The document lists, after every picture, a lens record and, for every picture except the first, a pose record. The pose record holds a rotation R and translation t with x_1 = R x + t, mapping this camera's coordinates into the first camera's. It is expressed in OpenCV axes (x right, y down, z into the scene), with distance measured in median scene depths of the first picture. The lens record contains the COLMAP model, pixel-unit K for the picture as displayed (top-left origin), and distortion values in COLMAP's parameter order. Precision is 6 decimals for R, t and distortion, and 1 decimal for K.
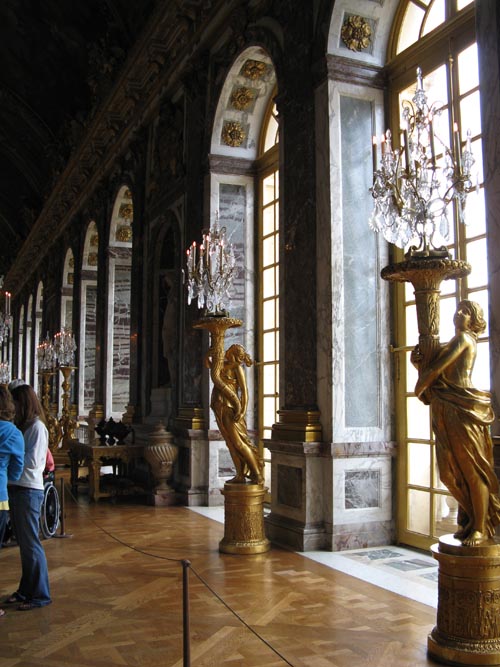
lens RADIAL K [[689.5, 0, 252.2], [0, 689.5, 334.0], [0, 0, 1]] dist [-0.193616, 0.222274]
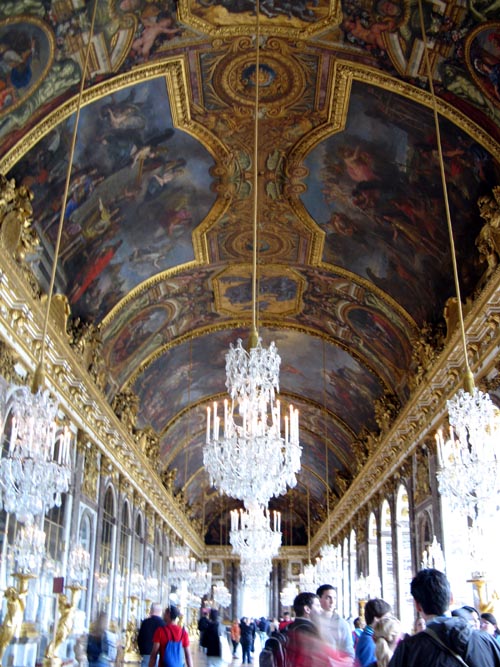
lens RADIAL K [[678.3, 0, 250.0], [0, 678.3, 333.5], [0, 0, 1]] dist [-0.193219, 0.219251]
pose [[0.905427, -0.150057, -0.397095, 0.171101], [0.021758, 0.950613, -0.309614, -0.068525], [0.423944, 0.271693, 0.863976, -0.649704]]
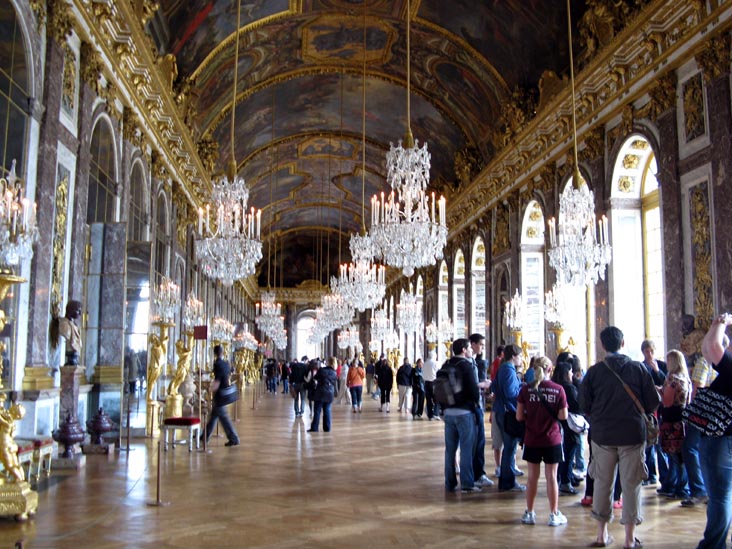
lens RADIAL K [[756.7, 0, 365.4], [0, 756.7, 239.0], [0, 0, 1]] dist [-0.193616, 0.222274]
pose [[0.944998, -0.037103, -0.324964, 0.153493], [0.016766, 0.997734, -0.065159, -0.086471], [0.326646, 0.056127, 0.943479, -0.866644]]
